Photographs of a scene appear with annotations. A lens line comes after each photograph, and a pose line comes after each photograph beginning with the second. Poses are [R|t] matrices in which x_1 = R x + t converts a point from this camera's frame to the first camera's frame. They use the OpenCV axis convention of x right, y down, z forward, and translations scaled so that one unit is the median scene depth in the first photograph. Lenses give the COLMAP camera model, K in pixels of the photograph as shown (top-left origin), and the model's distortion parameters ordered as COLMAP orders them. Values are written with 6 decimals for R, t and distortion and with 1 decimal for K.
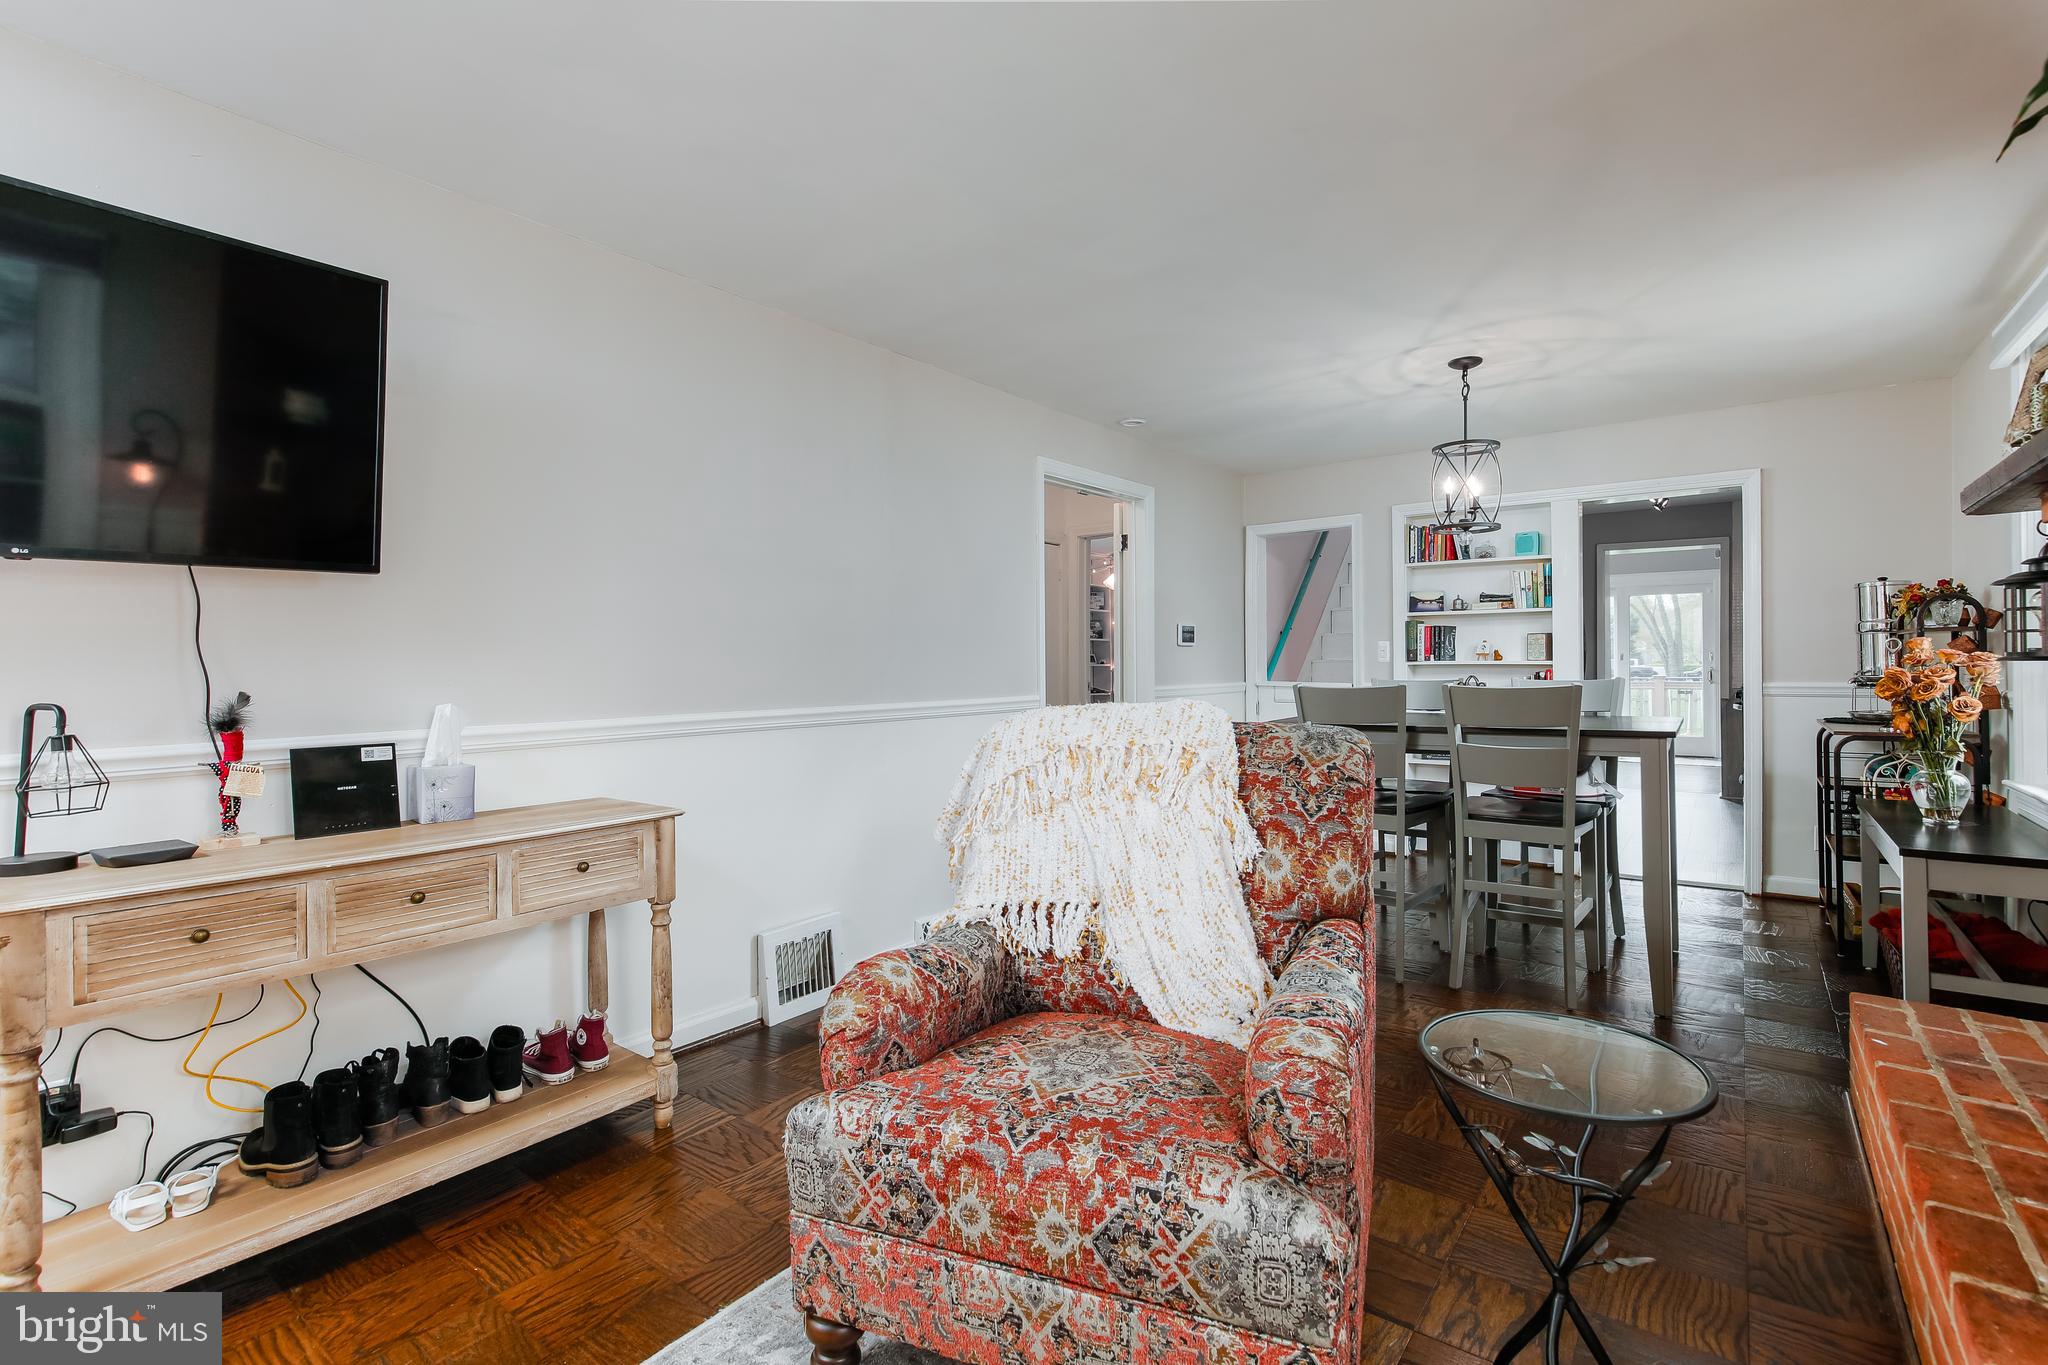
lens RADIAL K [[929.1, 0, 1033.9], [0, 929.1, 661.8], [0, 0, 1]] dist [-0.012140, -0.000217]
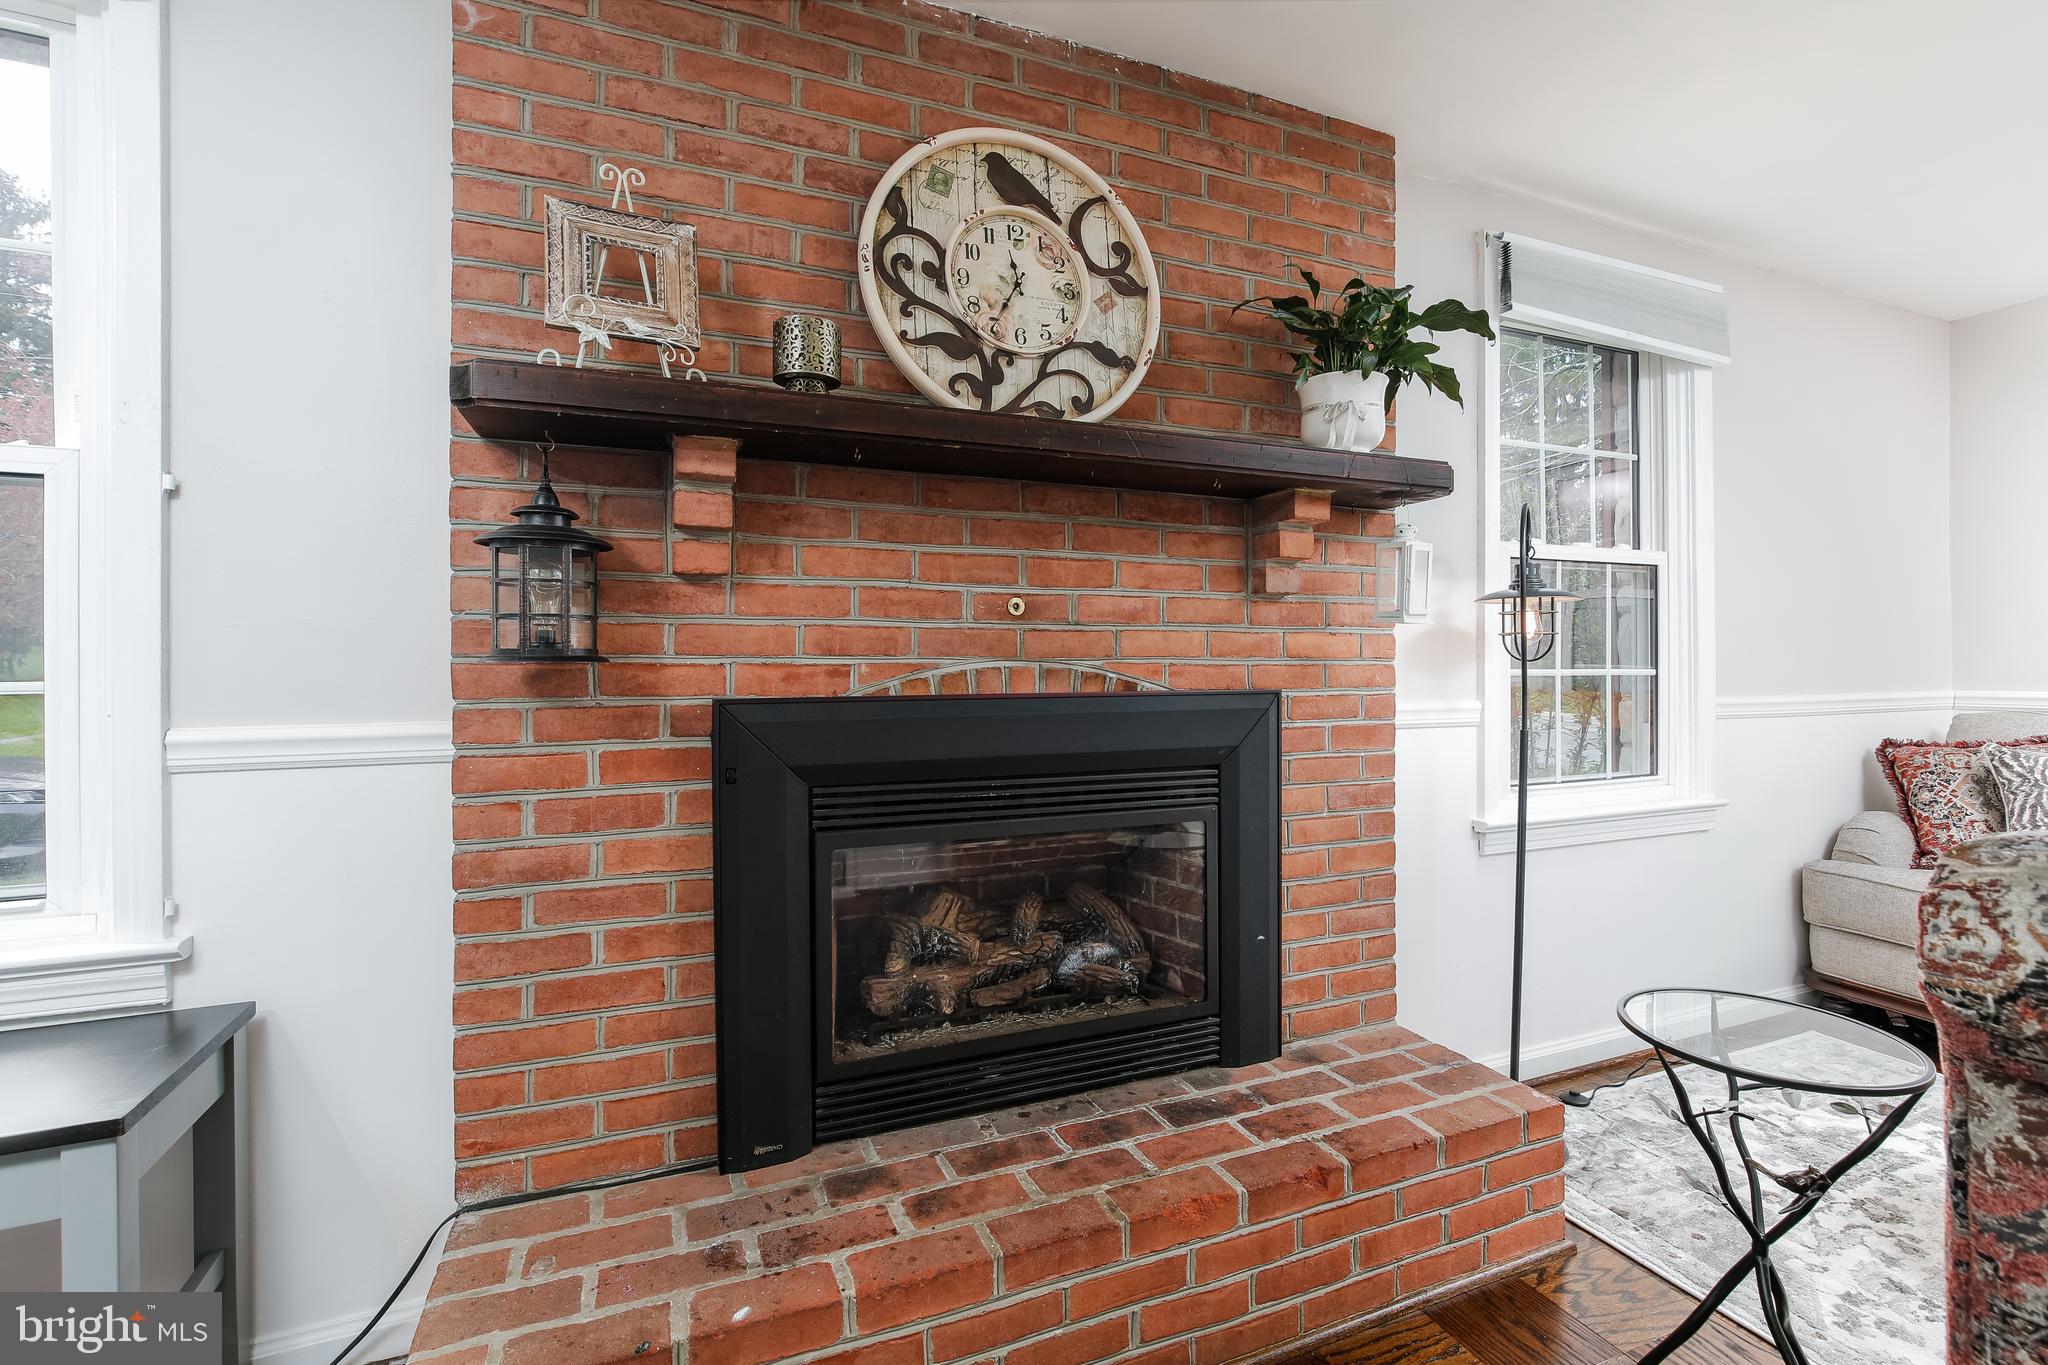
lens RADIAL K [[919.6, 0, 1034.5], [0, 919.6, 664.1], [0, 0, 1]] dist [-0.005642, -0.000450]
pose [[-0.866255, 0.008993, 0.499521, 0.540096], [0.008022, 0.999959, -0.004091, 0.007382], [-0.499538, 0.000464, -0.866292, 1.623679]]
